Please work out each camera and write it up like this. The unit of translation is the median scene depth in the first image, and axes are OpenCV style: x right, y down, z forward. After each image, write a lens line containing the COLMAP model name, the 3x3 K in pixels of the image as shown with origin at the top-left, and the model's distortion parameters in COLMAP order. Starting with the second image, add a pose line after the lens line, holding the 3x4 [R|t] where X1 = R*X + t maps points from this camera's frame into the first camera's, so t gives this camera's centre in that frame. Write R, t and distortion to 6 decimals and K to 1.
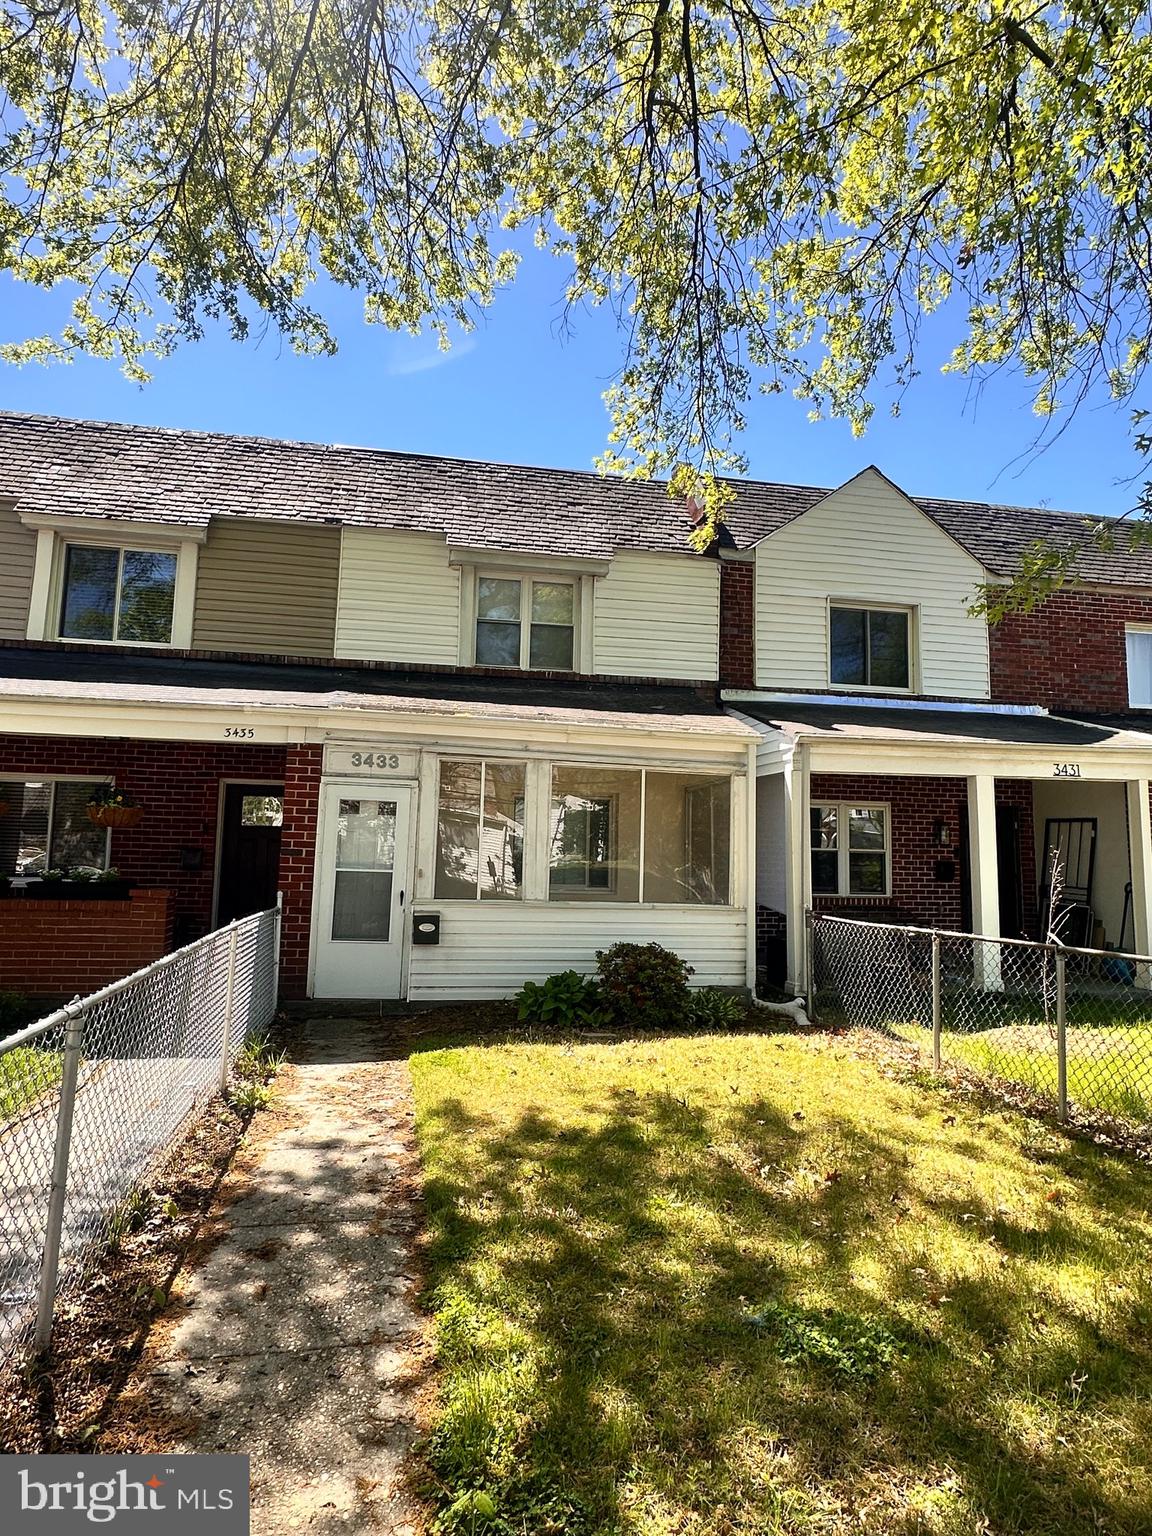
lens RADIAL K [[891.7, 0, 573.7], [0, 891.7, 760.0], [0, 0, 1]] dist [-0.001030, 0.000143]
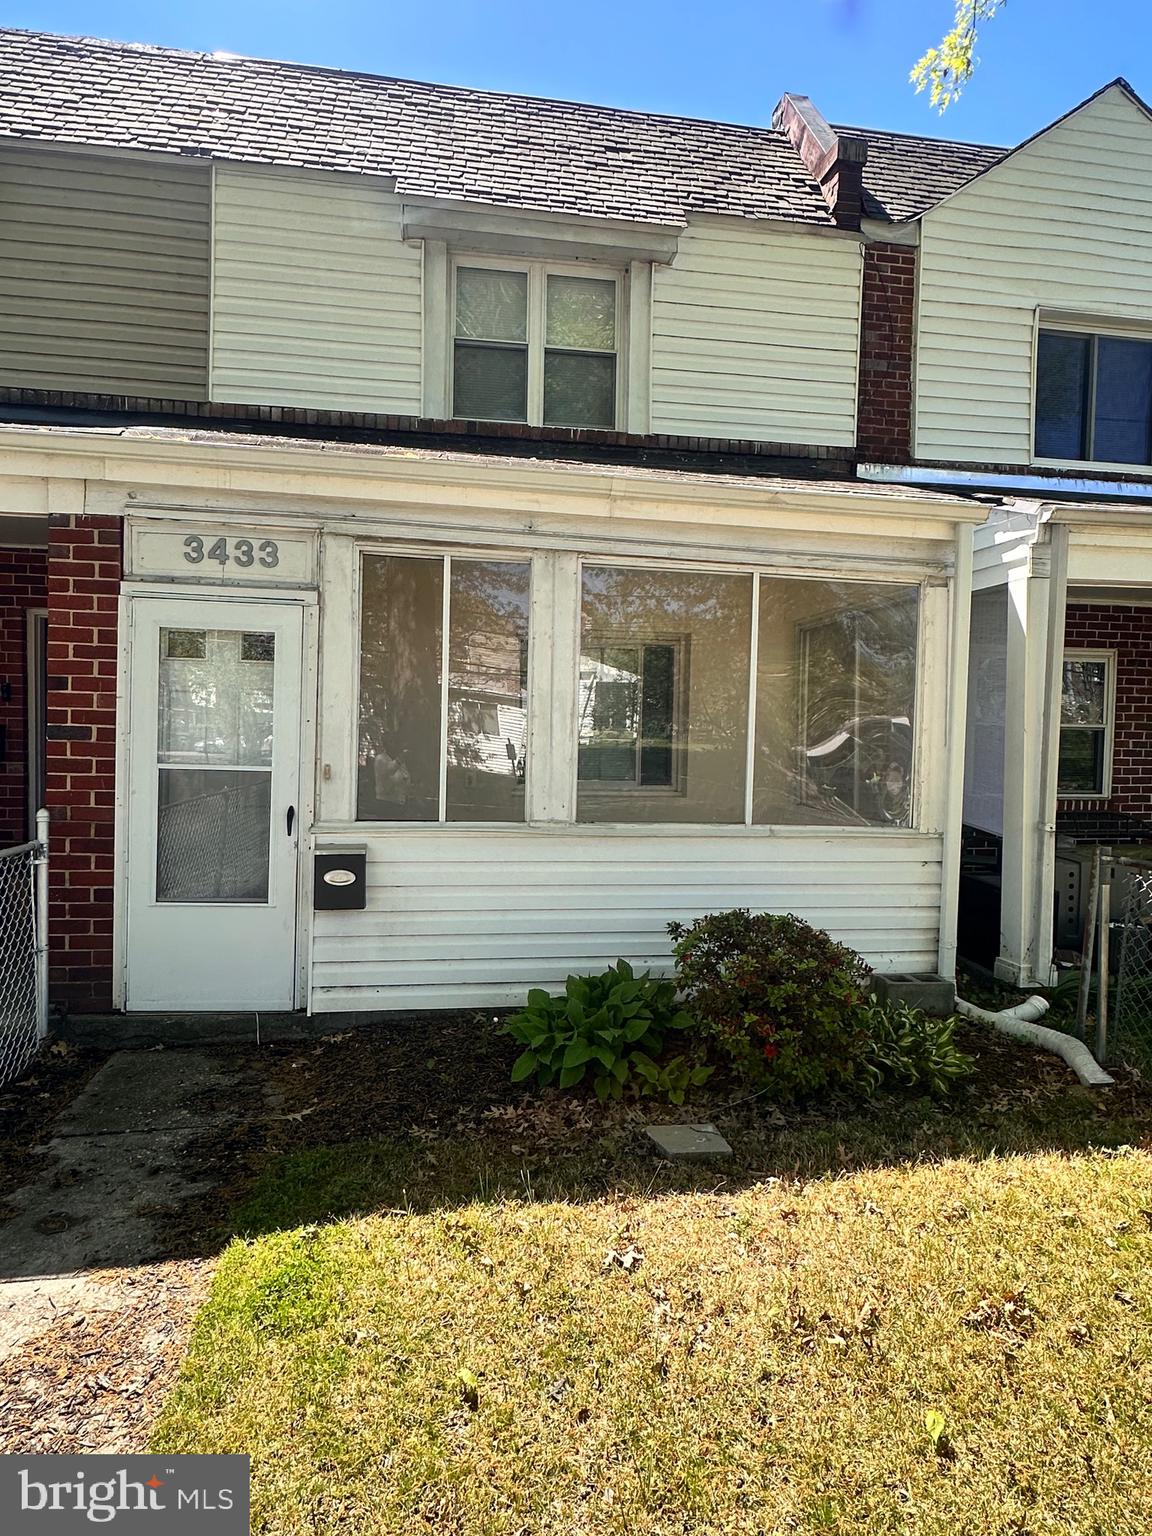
lens RADIAL K [[891.7, 0, 576.1], [0, 891.7, 765.0], [0, 0, 1]] dist [-0.001030, 0.000143]
pose [[0.999520, -0.000530, -0.030964, -0.009874], [0.005046, 0.989279, 0.145952, 0.039824], [0.030555, -0.146038, 0.988807, 0.409415]]
